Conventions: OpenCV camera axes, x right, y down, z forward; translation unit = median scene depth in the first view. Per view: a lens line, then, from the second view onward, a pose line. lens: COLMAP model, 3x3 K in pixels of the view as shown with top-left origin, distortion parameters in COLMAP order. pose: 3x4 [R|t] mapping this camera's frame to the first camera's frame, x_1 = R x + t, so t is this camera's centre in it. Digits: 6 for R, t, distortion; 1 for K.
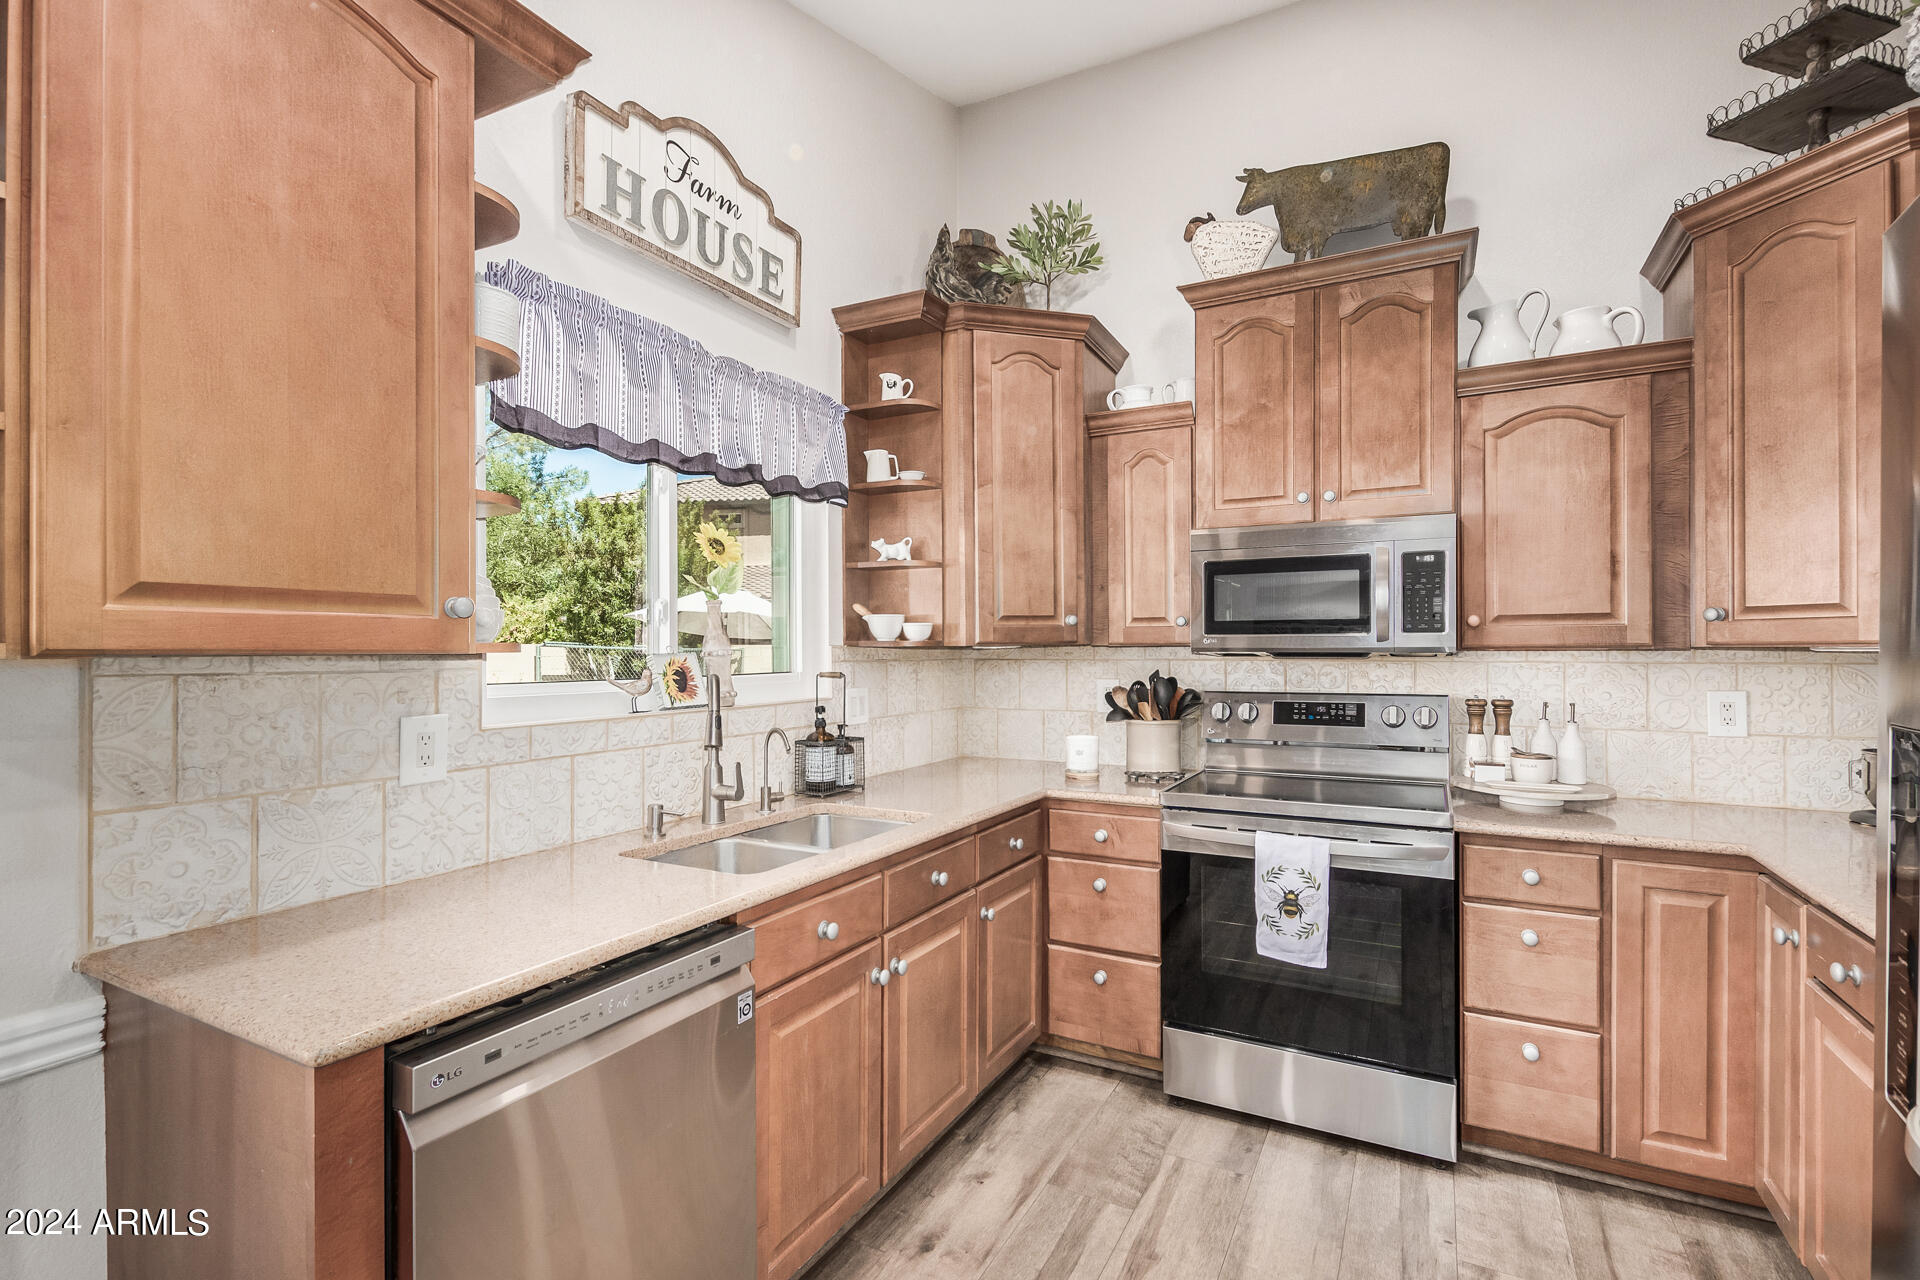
lens RADIAL K [[885.7, 0, 950.3], [0, 885.7, 646.8], [0, 0, 1]] dist [0.009551, -0.001208]
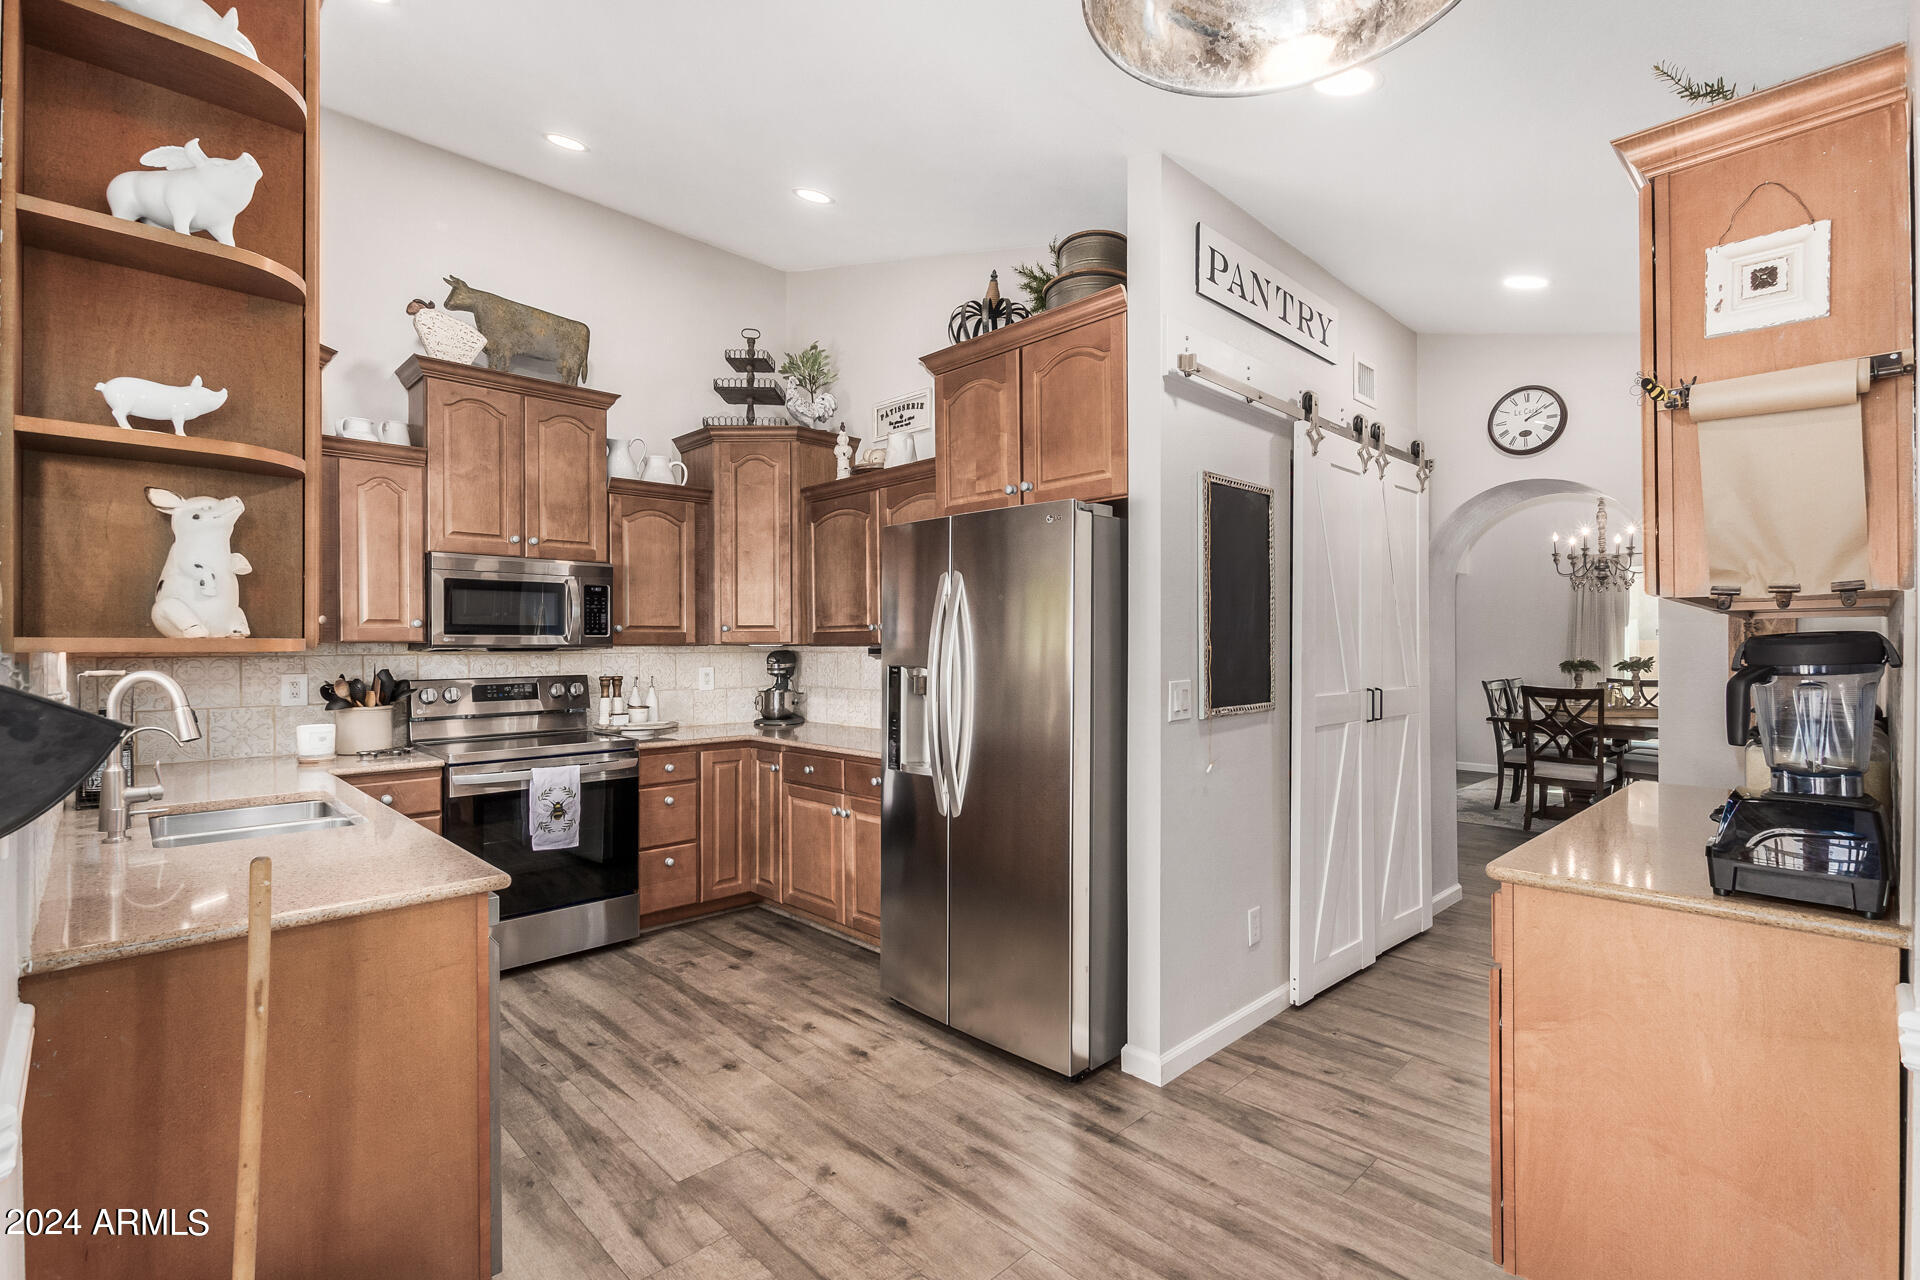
lens RADIAL K [[885.7, 0, 975.9], [0, 885.7, 651.9], [0, 0, 1]] dist [0.009551, -0.001208]
pose [[0.297099, -0.007113, 0.954820, -0.805668], [0.000623, 0.999973, 0.007256, 0.002926], [-0.954846, -0.001561, 0.297096, -0.139254]]
